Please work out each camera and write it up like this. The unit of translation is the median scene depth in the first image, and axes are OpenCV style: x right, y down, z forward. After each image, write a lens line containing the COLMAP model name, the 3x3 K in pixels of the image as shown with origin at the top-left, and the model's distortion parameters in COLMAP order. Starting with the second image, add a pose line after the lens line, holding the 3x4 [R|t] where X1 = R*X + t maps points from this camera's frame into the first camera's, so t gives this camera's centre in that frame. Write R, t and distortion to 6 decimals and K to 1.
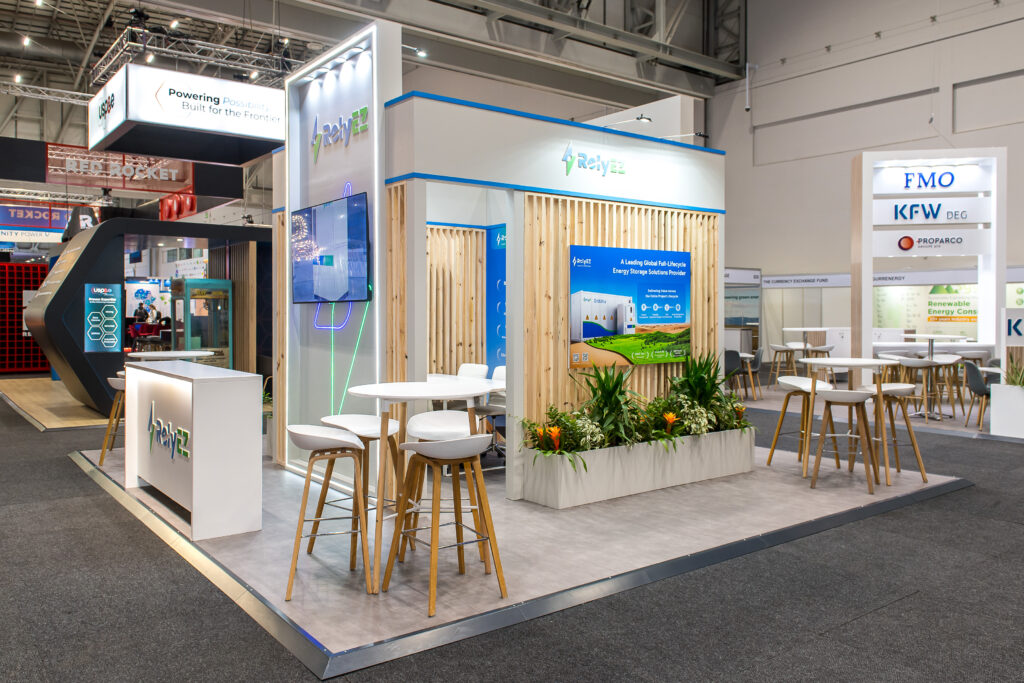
lens RADIAL K [[811.1, 0, 476.9], [0, 811.1, 319.2], [0, 0, 1]] dist [0.002662, -0.000406]
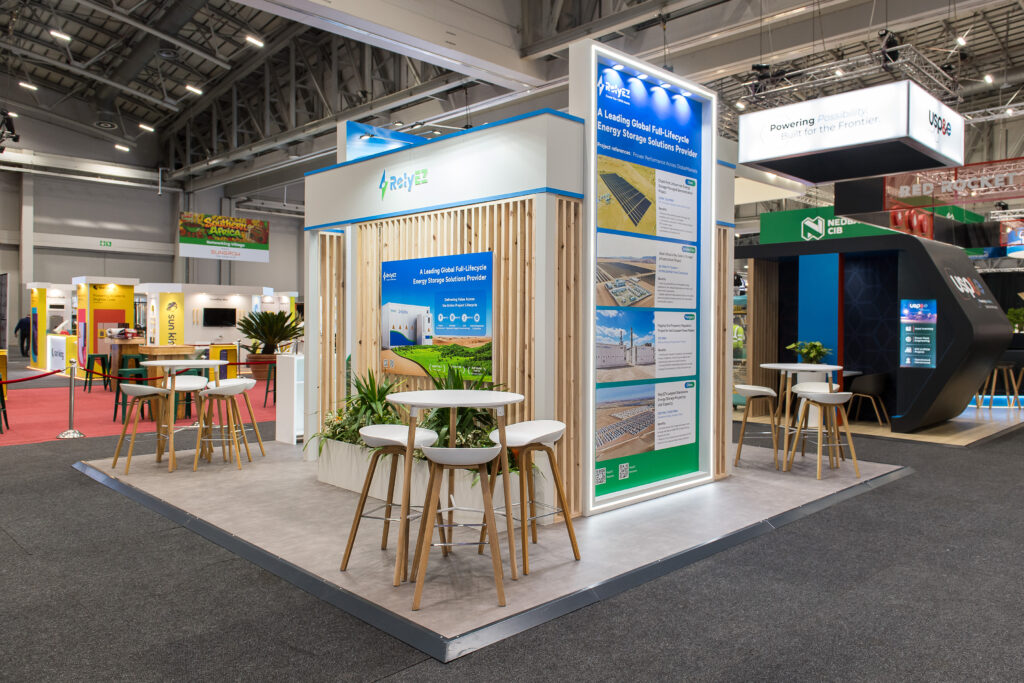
lens RADIAL K [[720.0, 0, 512.0], [0, 720.0, 341.5], [0, 0, 1]] dist [0.005366, 0.000852]
pose [[0.143935, 0.028097, -0.989188, 1.017555], [-0.018564, 0.999498, 0.025689, -0.009605], [0.989413, 0.014665, 0.144385, 0.933437]]
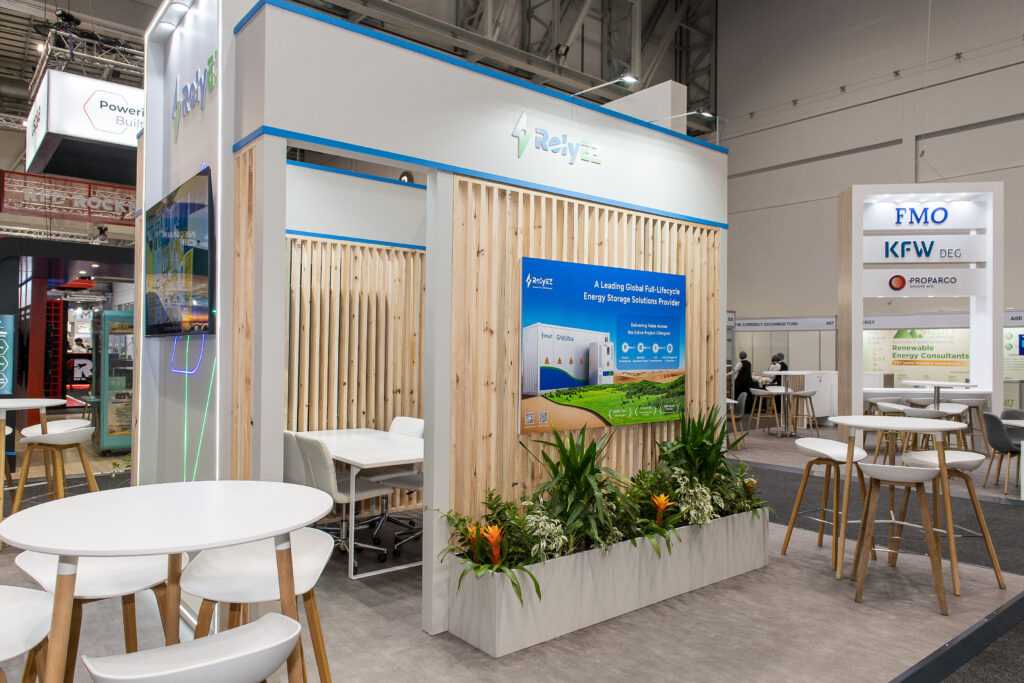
lens RADIAL K [[720.0, 0, 512.0], [0, 720.0, 341.5], [0, 0, 1]] dist [0.005366, 0.000852]
pose [[0.998257, 0.010299, 0.058110, 0.063456], [-0.008955, 0.999687, -0.023339, -0.003715], [-0.058333, 0.022778, 0.998037, 0.344423]]
